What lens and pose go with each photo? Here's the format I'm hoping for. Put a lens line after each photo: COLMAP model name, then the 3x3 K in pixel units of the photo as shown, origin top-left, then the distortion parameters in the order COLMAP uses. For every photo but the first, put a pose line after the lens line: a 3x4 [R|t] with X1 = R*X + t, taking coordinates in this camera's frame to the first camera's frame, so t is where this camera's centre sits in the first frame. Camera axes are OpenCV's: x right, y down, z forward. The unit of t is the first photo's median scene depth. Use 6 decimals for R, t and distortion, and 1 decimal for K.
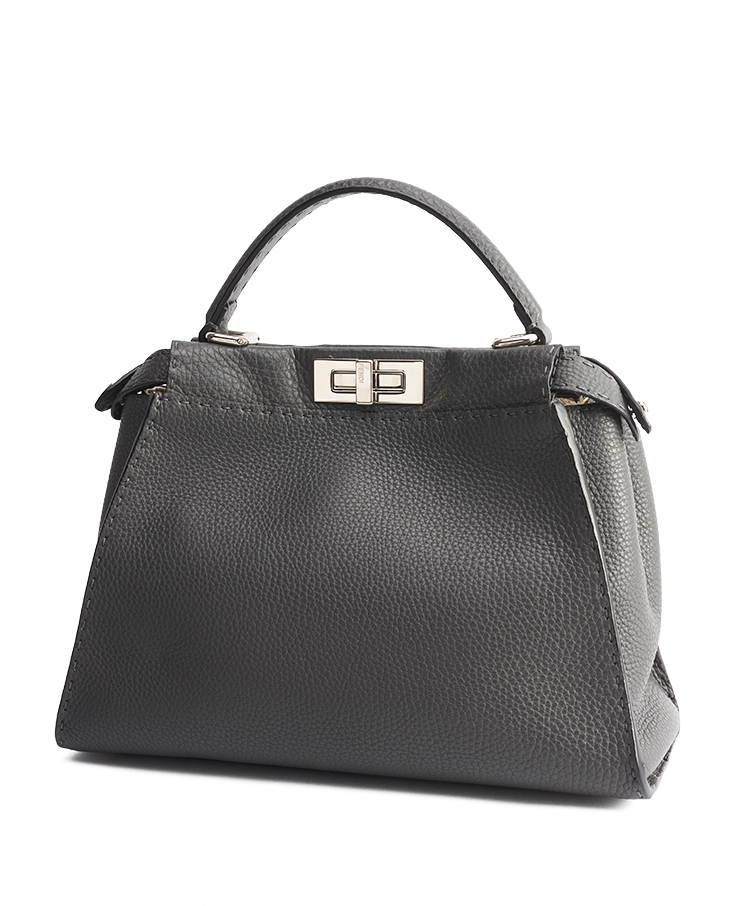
lens RADIAL K [[1884.4, 0, 357.0], [0, 1884.4, 452.9], [0, 0, 1]] dist [-0.042285, -0.345770]
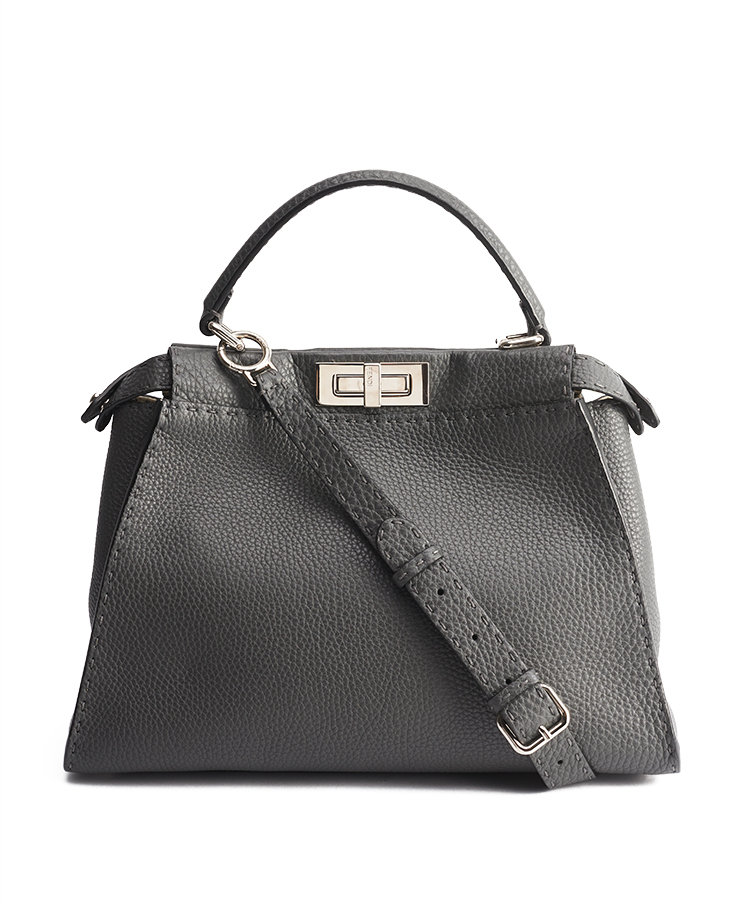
lens RADIAL K [[1884.4, 0, 357.0], [0, 1884.4, 452.9], [0, 0, 1]] dist [-0.042285, -0.345770]
pose [[0.958235, -0.031448, 0.284249, -0.293626], [0.033246, 0.999446, -0.001502, -0.000029], [-0.284044, 0.010890, 0.958749, 0.034965]]
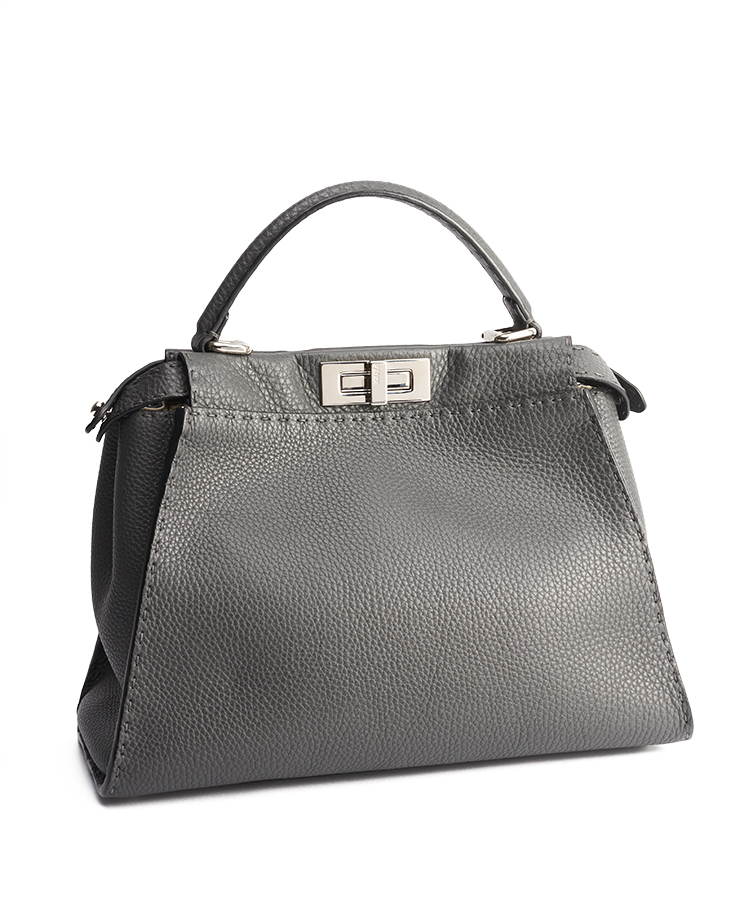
lens RADIAL K [[1884.4, 0, 357.0], [0, 1884.4, 452.9], [0, 0, 1]] dist [-0.042285, -0.345770]
pose [[0.844177, -0.080264, 0.530022, -0.550044], [0.081208, 0.996464, 0.021557, -0.023172], [-0.529878, 0.024844, 0.847710, 0.148426]]
